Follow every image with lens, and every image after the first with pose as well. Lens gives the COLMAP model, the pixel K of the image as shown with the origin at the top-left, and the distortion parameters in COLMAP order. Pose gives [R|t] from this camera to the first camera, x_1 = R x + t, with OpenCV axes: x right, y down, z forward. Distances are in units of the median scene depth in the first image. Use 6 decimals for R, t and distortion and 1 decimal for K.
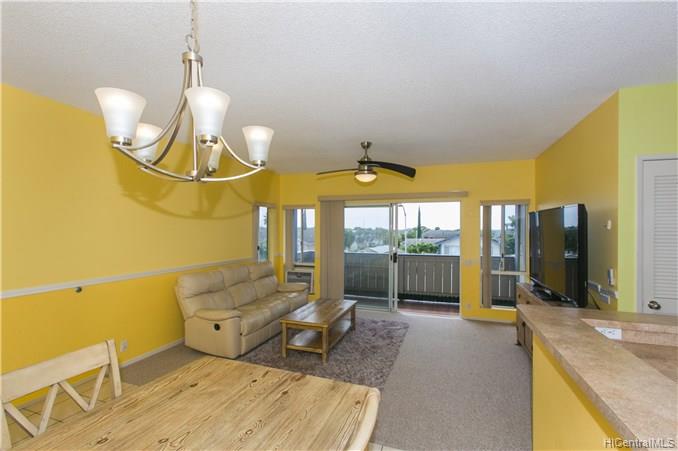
lens RADIAL K [[301.7, 0, 341.5], [0, 301.7, 228.9], [0, 0, 1]] dist [-0.000116, 0.000130]
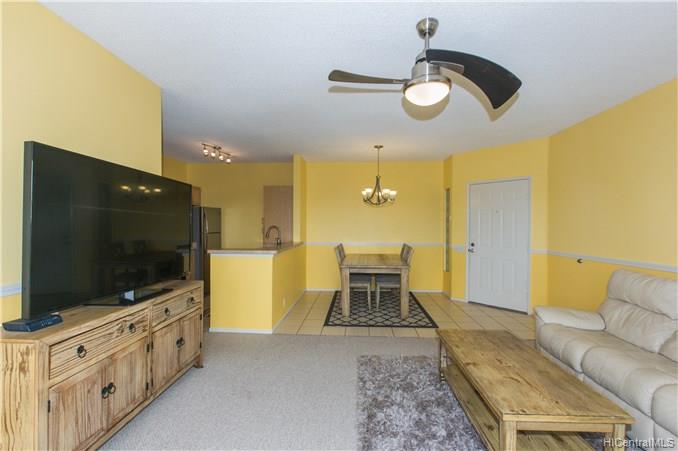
lens RADIAL K [[309.9, 0, 341.2], [0, 309.9, 228.6], [0, 0, 1]] dist [-0.001557, -0.000859]
pose [[-0.963474, -0.008912, -0.267652, 0.301007], [-0.010485, 0.999935, 0.004447, 0.040964], [0.267595, 0.007091, -0.963505, 1.254181]]
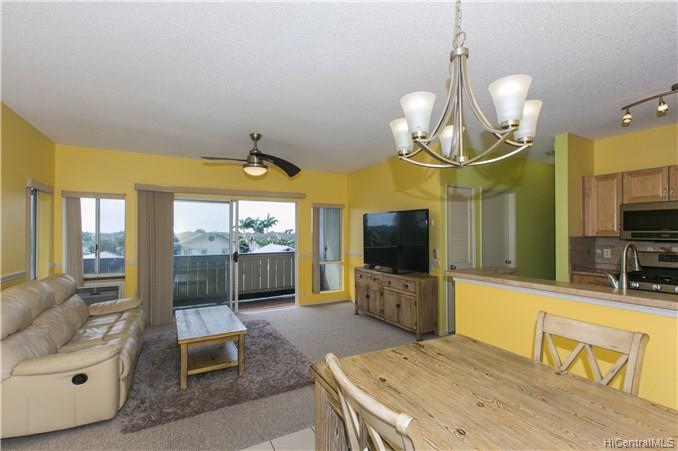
lens RADIAL K [[300.7, 0, 340.2], [0, 300.7, 229.5], [0, 0, 1]] dist [-0.000113, -0.000562]
pose [[0.674677, 0.002226, 0.738109, -0.379447], [0.003143, 0.999978, -0.005889, 0.018520], [-0.738106, 0.006293, 0.674655, 0.142011]]
